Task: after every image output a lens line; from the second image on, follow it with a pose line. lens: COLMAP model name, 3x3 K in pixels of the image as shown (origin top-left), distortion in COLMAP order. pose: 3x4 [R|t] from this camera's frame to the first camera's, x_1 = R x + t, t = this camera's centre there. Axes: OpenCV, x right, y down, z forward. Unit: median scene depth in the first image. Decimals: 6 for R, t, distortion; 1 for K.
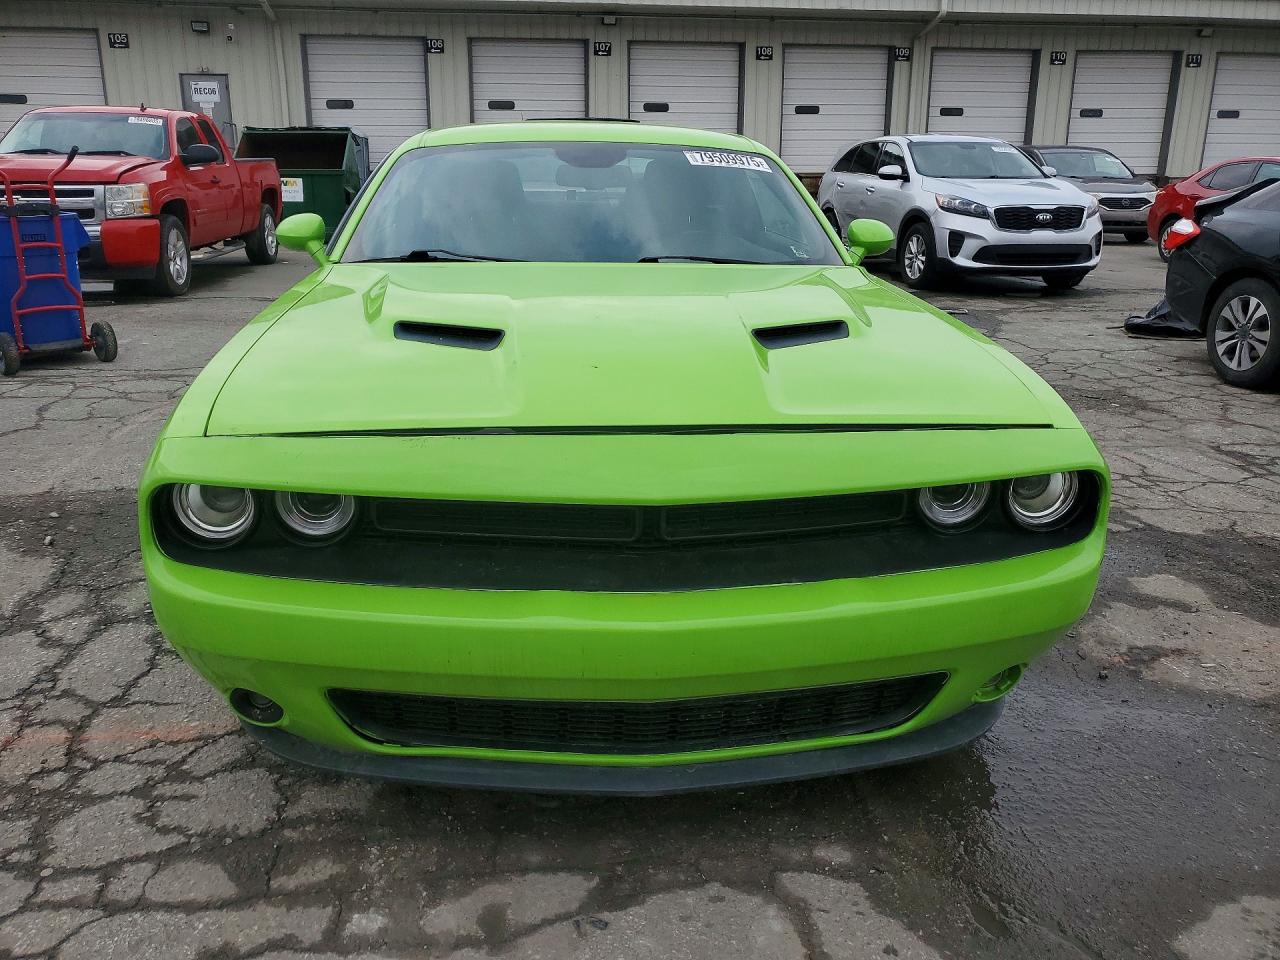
lens RADIAL K [[993.2, 0, 628.2], [0, 993.2, 489.7], [0, 0, 1]] dist [0.003788, 0.016524]
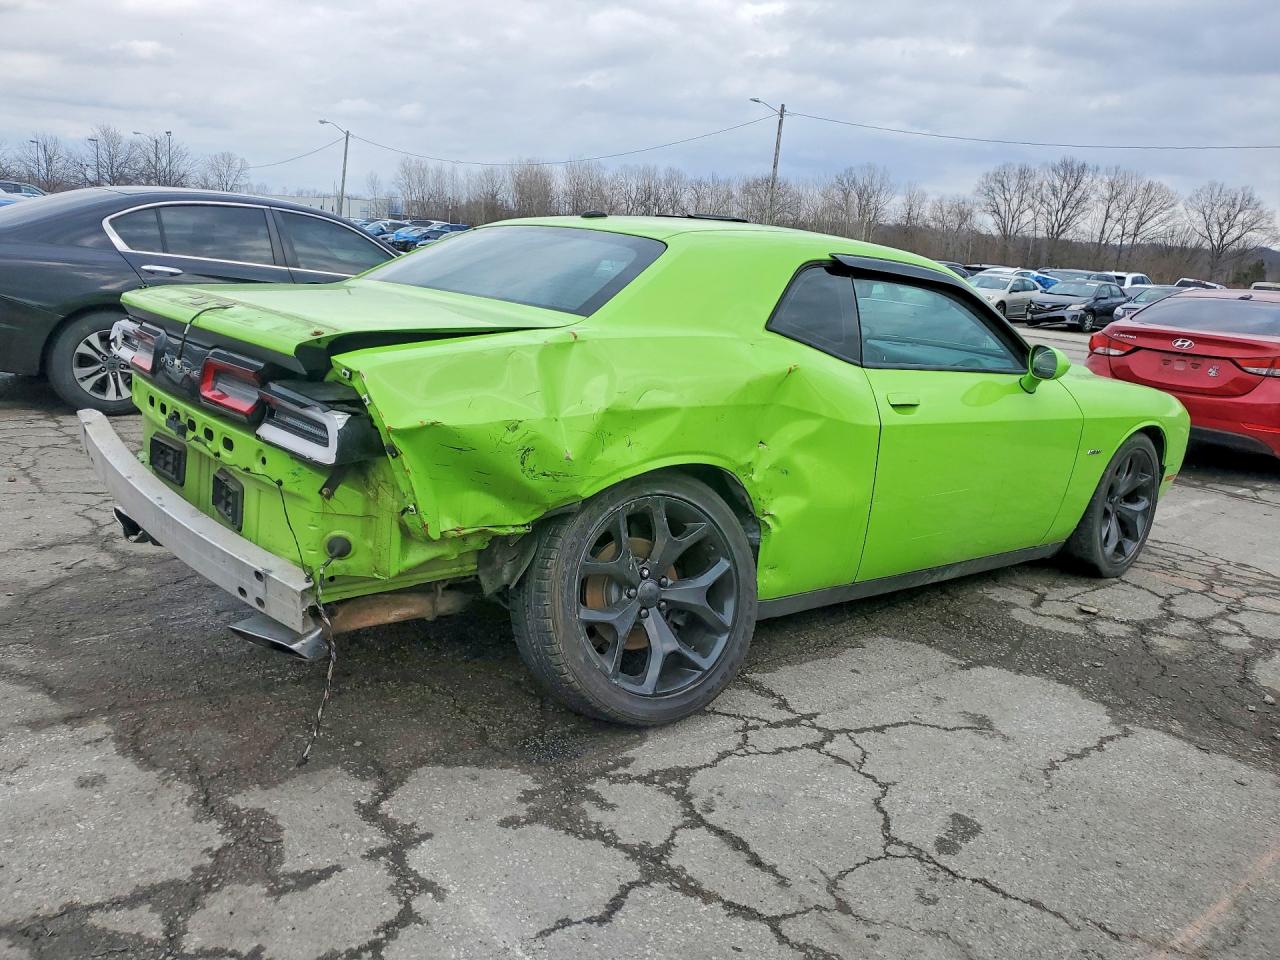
lens RADIAL K [[993.2, 0, 641.2], [0, 993.2, 468.8], [0, 0, 1]] dist [0.003788, 0.016524]
pose [[-0.587197, -0.226562, 0.777090, -1.014749], [0.151844, 0.912155, 0.380679, -0.690429], [-0.795074, 0.341530, -0.501212, 2.082478]]
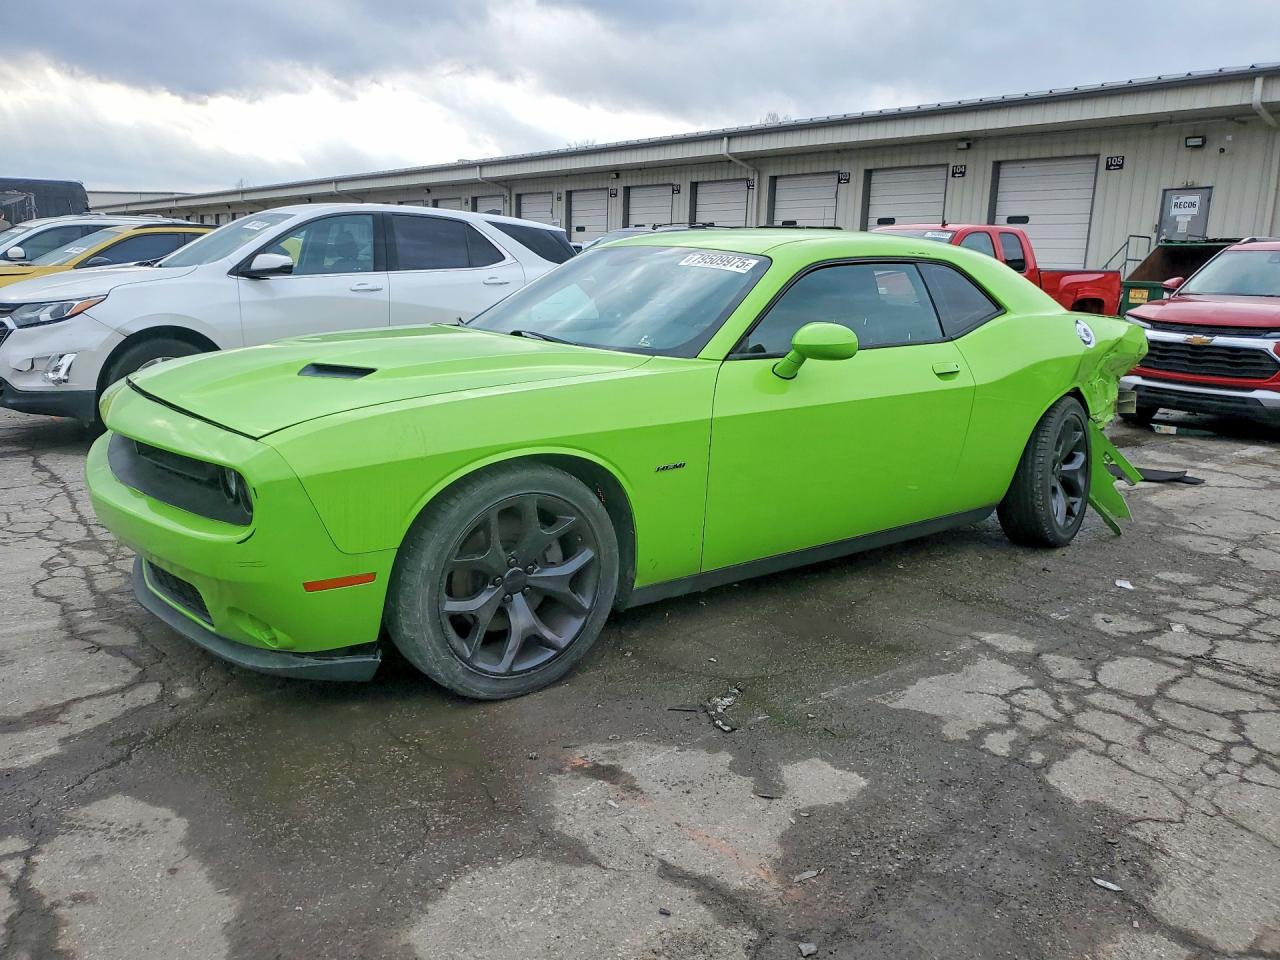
lens RADIAL K [[993.2, 0, 639.2], [0, 993.2, 479.0], [0, 0, 1]] dist [0.003788, 0.016524]
pose [[0.537162, 0.188697, -0.822101, 1.078382], [-0.280779, 0.959071, 0.036674, -0.126747], [0.795374, 0.211129, 0.568159, 0.363101]]
